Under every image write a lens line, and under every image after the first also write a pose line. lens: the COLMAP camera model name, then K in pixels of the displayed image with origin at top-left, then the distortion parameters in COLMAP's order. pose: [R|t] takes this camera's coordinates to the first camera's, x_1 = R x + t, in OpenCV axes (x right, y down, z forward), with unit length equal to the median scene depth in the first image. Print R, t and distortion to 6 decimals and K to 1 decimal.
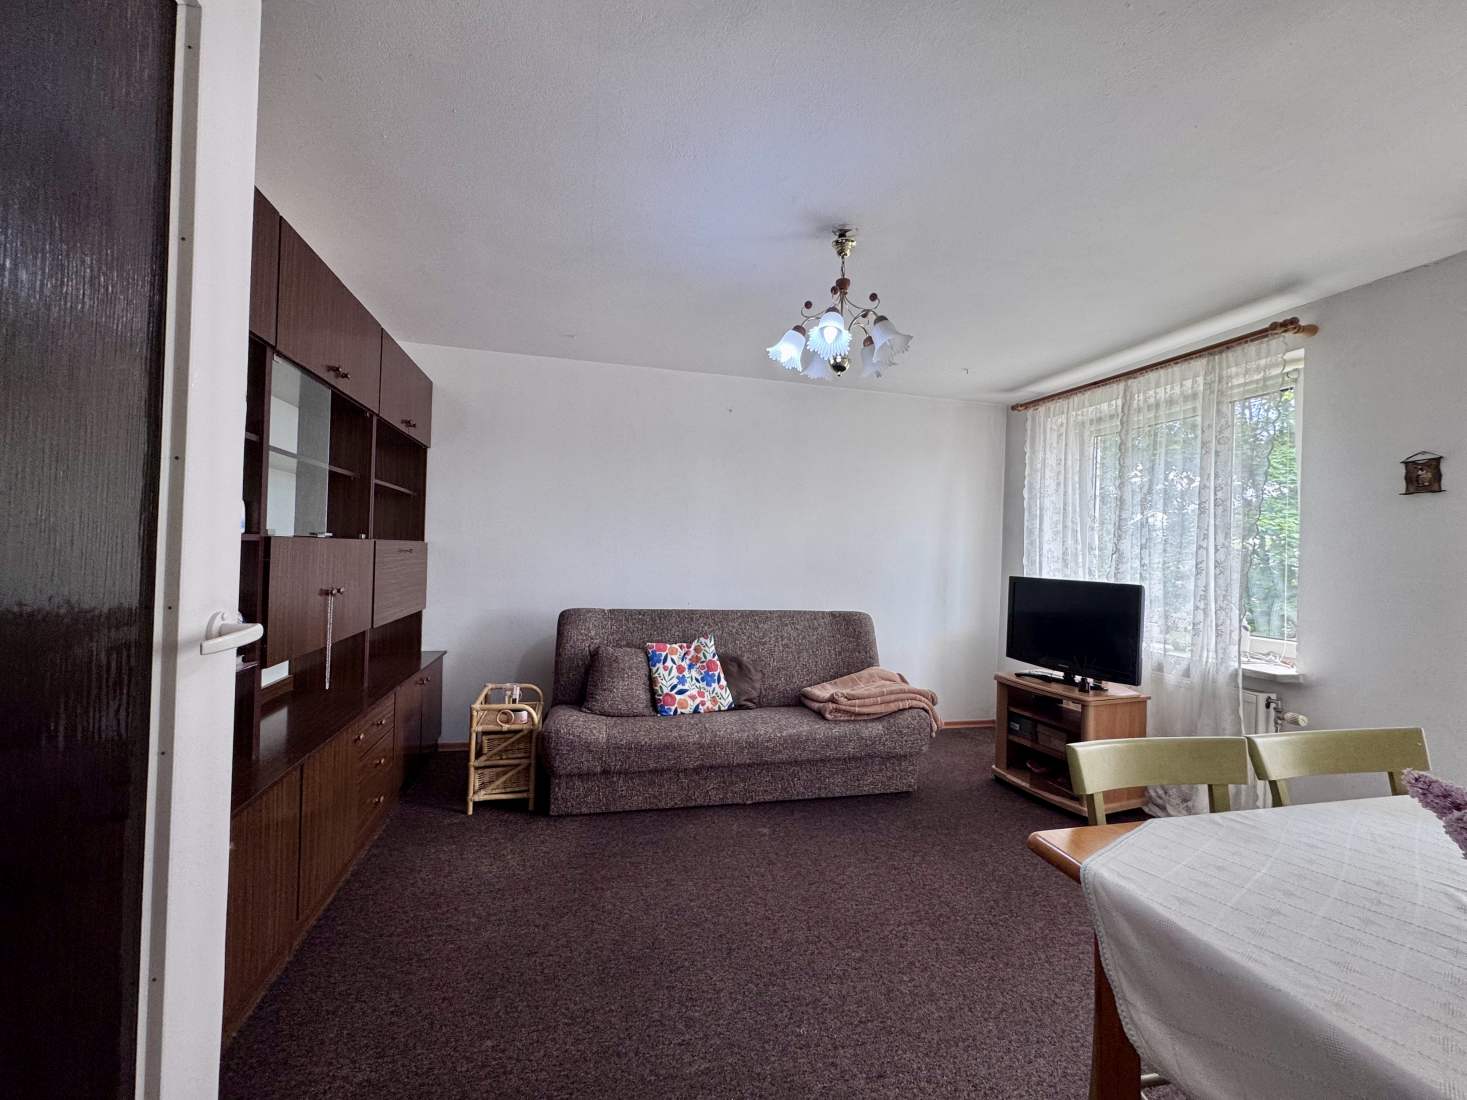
lens RADIAL K [[583.7, 0, 731.3], [0, 583.7, 547.4], [0, 0, 1]] dist [-0.002280, 0.000624]
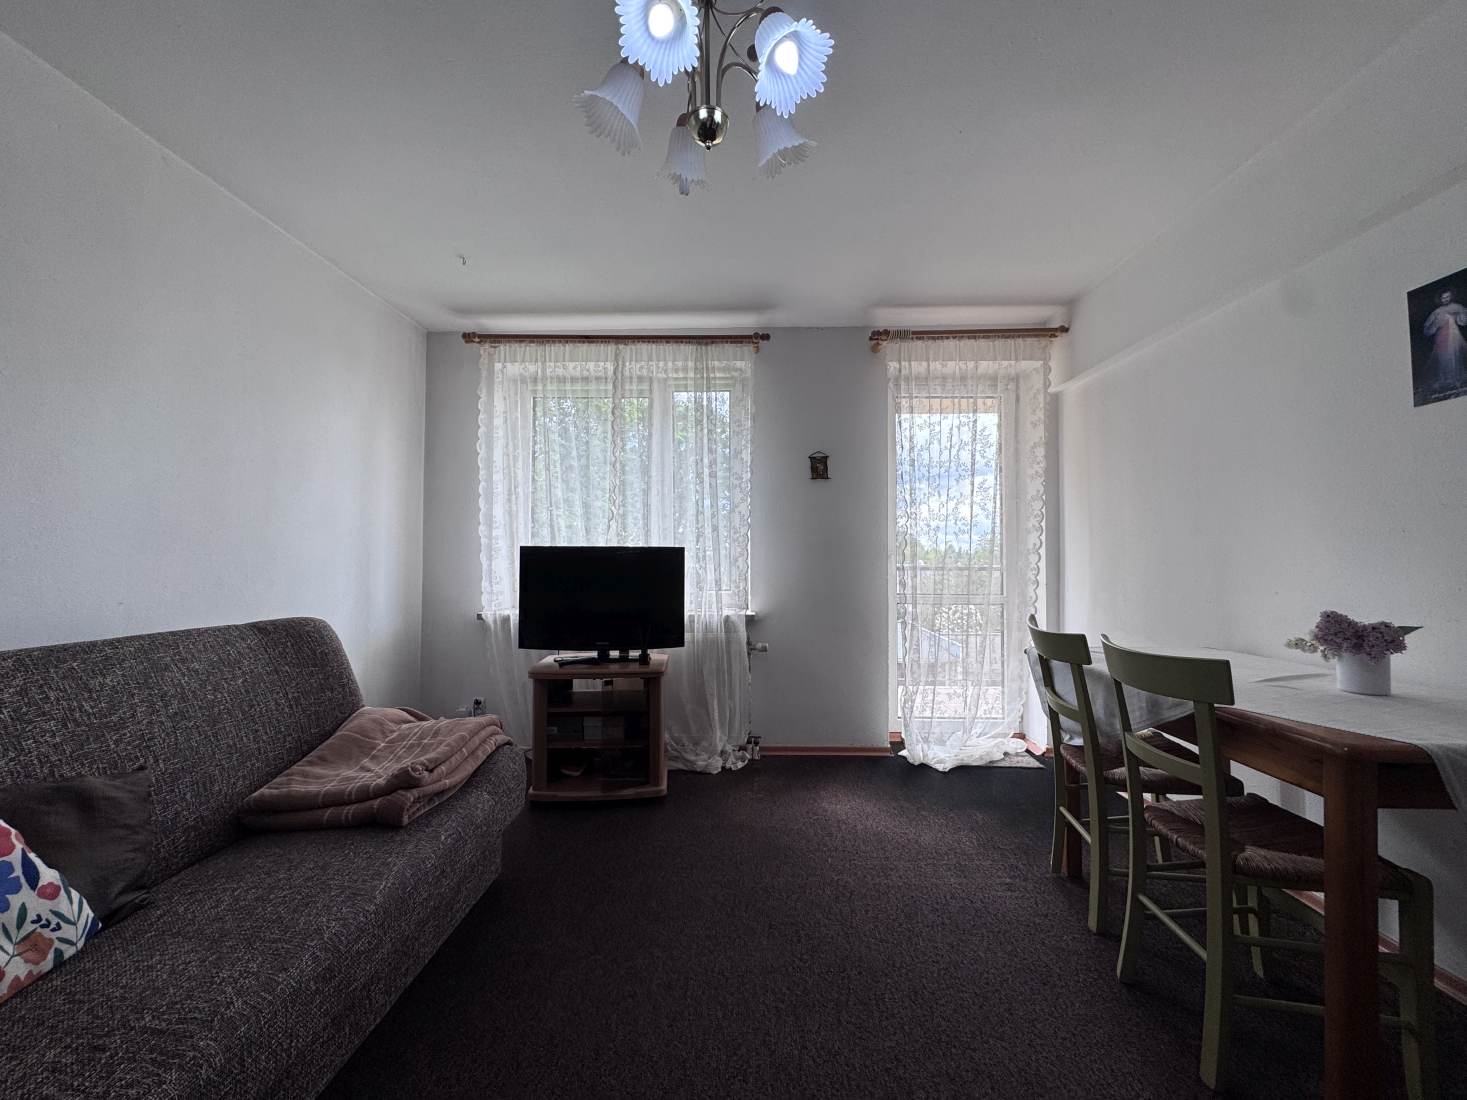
lens RADIAL K [[583.7, 0, 734.0], [0, 583.7, 546.1], [0, 0, 1]] dist [-0.002280, 0.000624]
pose [[0.269036, -0.008619, 0.963092, -0.239456], [0.000375, 0.999961, 0.008844, 0.049094], [-0.963130, -0.002019, 0.269029, 0.589263]]
